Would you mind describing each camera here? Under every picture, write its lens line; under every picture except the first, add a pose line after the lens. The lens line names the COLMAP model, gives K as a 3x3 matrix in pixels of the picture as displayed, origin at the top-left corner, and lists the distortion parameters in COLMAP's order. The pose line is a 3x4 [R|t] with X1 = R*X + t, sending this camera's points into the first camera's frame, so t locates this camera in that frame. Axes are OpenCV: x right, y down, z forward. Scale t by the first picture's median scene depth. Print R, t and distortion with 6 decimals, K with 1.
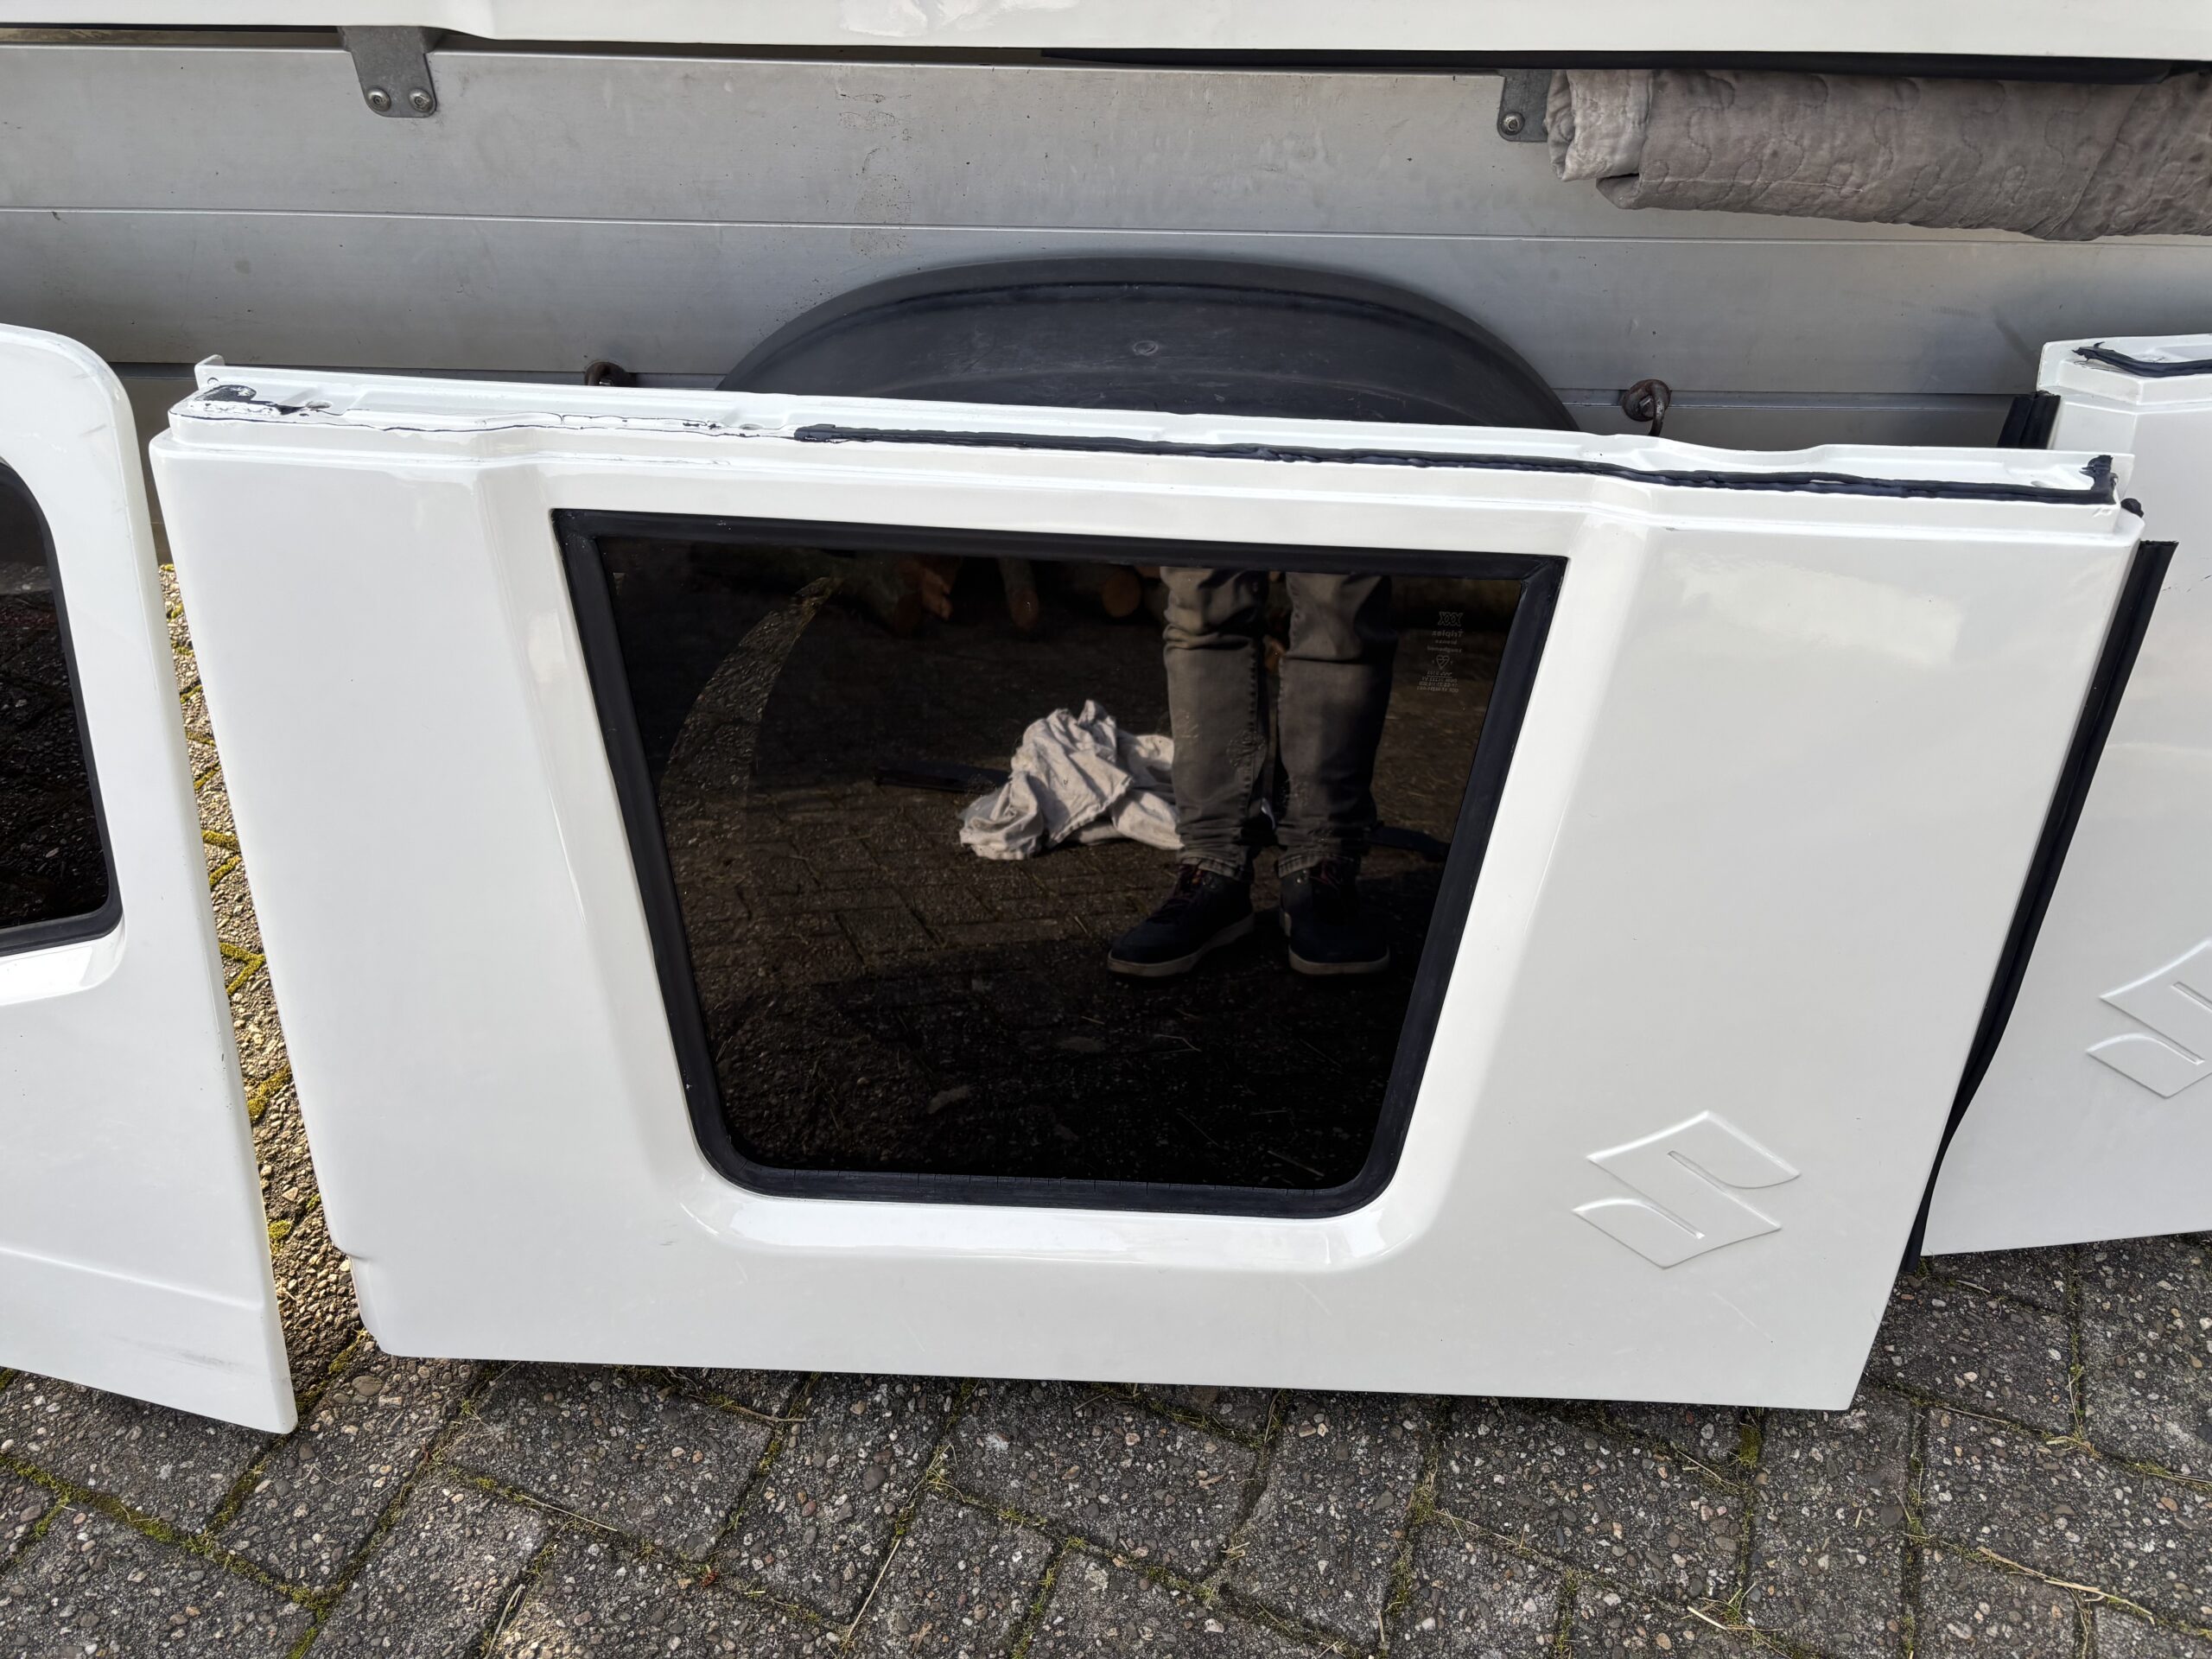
lens RADIAL K [[1703.8, 0, 1140.8], [0, 1703.8, 830.9], [0, 0, 1]] dist [0.012435, -0.015362]
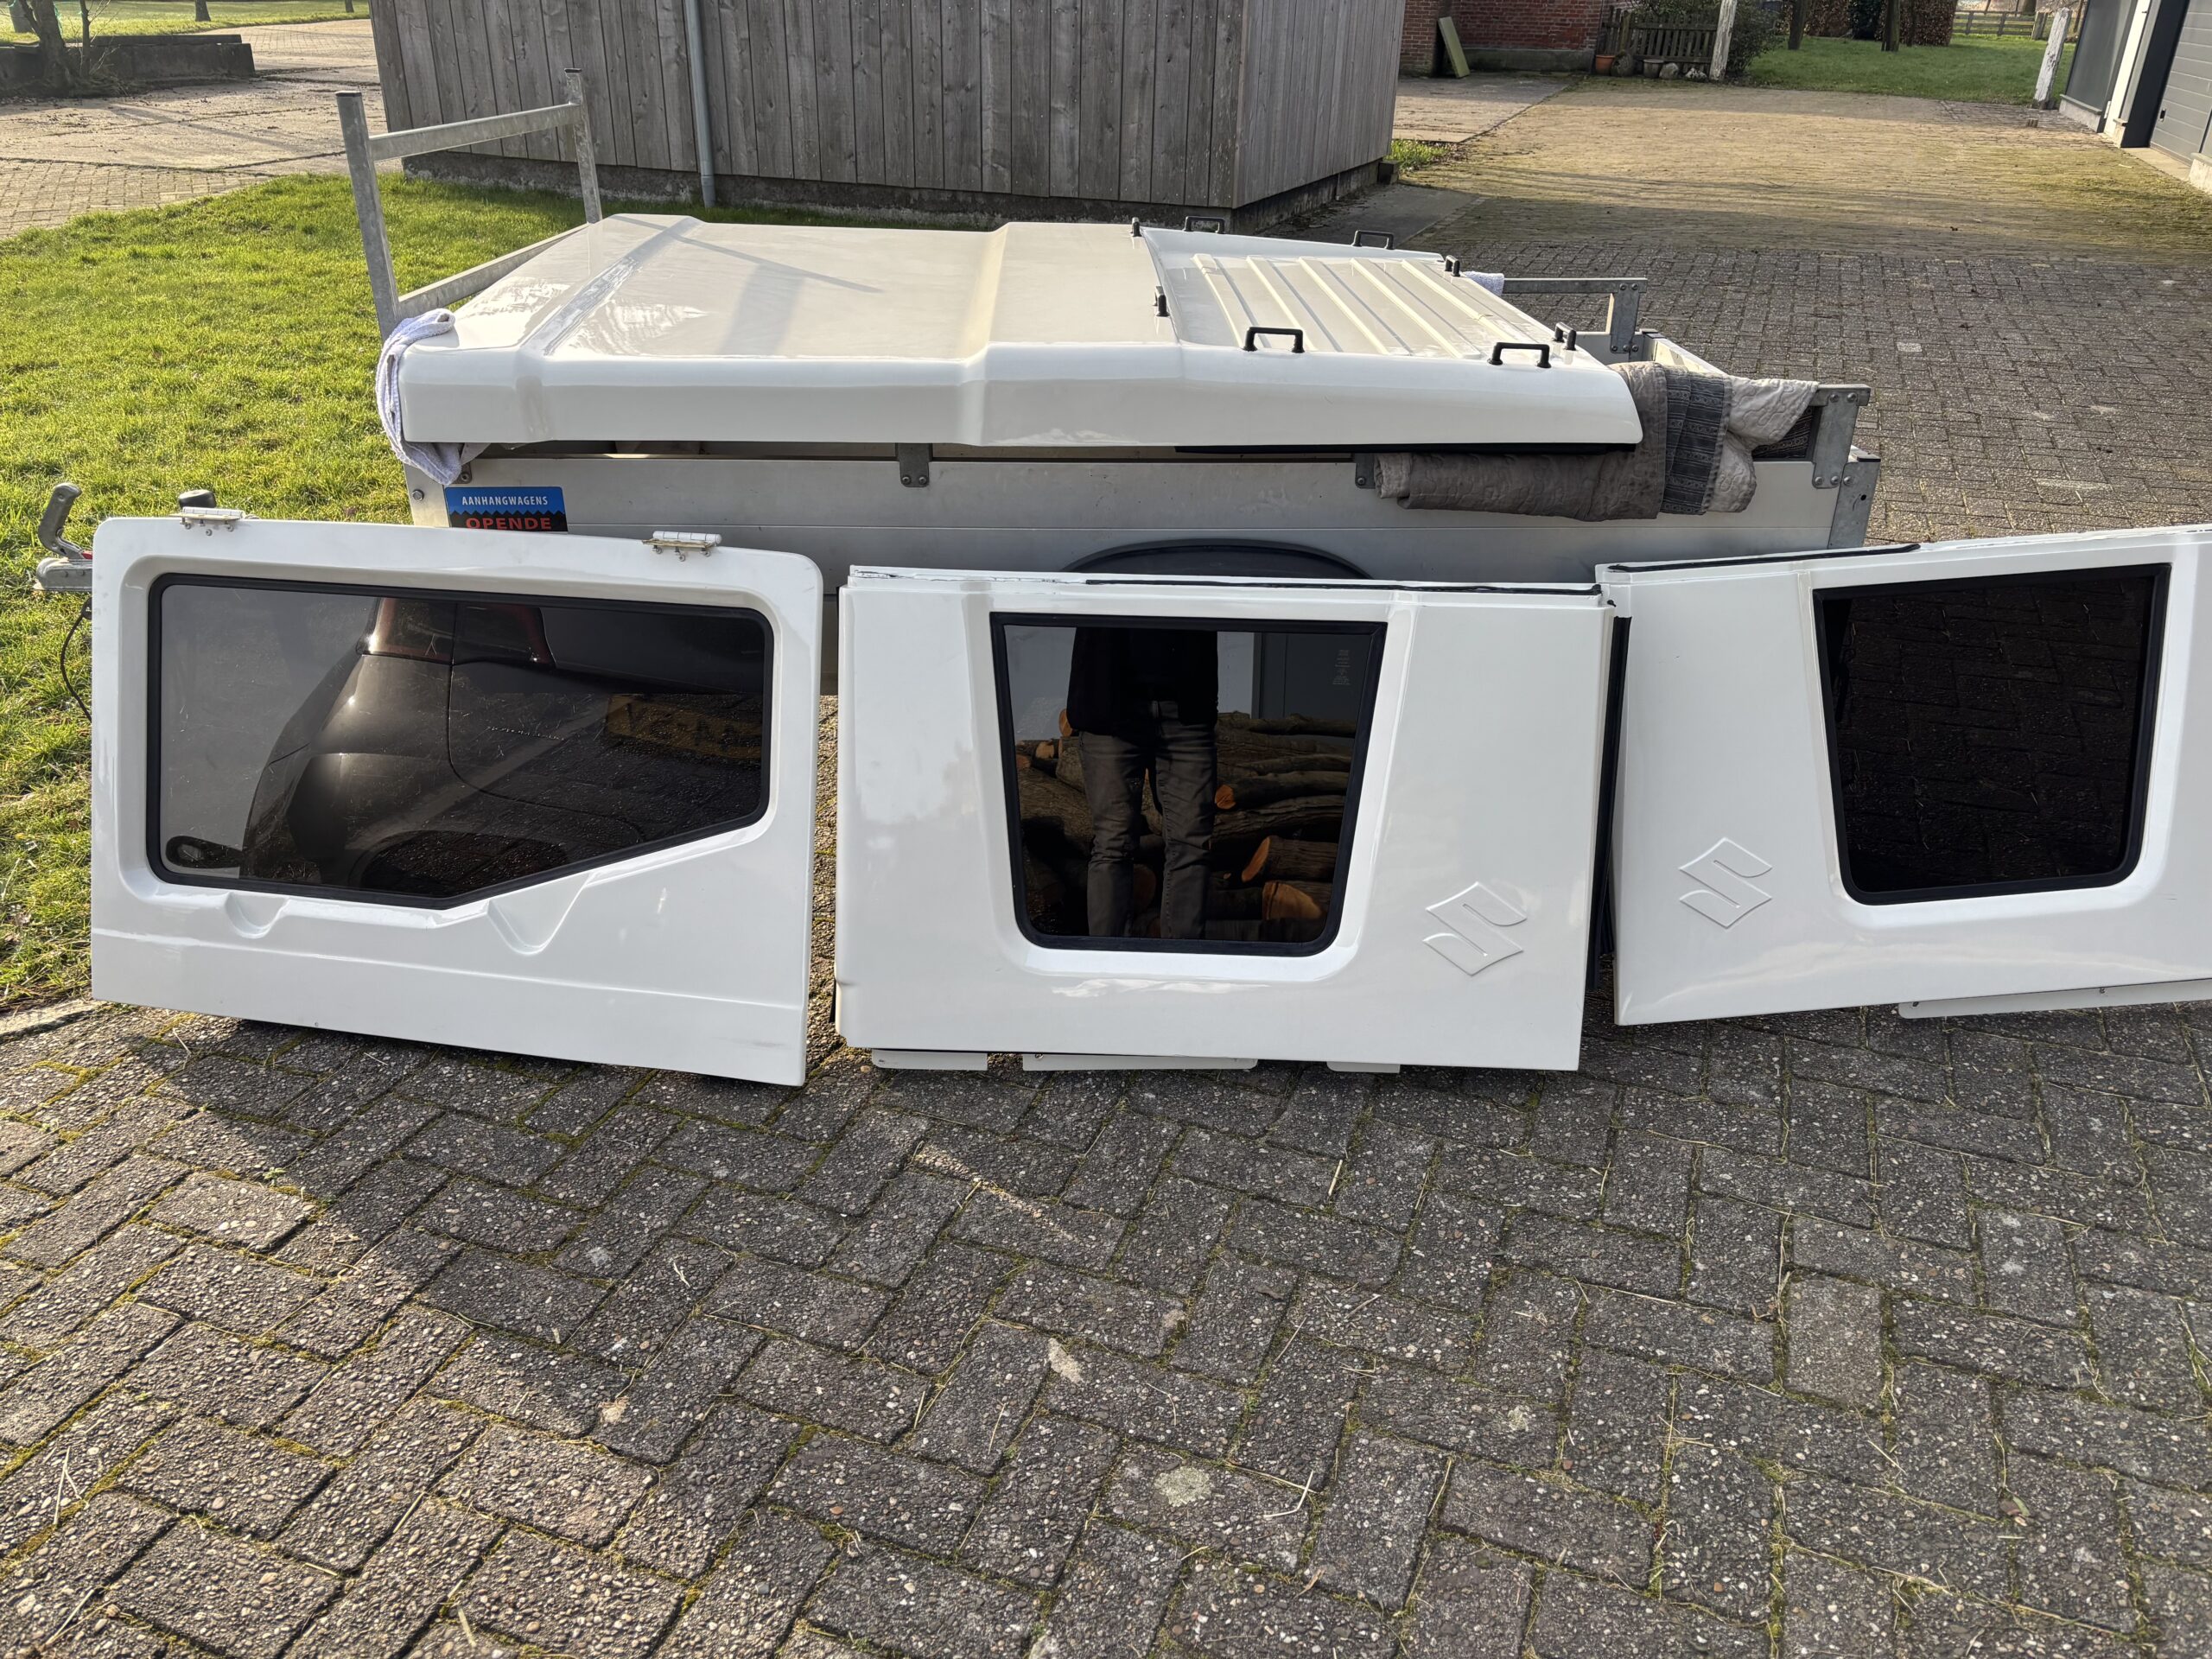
lens RADIAL K [[1703.8, 0, 1098.0], [0, 1703.8, 822.2], [0, 0, 1]] dist [0.012435, -0.015362]
pose [[0.999758, -0.015634, -0.015469, -0.115141], [0.010019, 0.949871, -0.312482, 0.713712], [0.019579, 0.312252, 0.949798, -1.040226]]
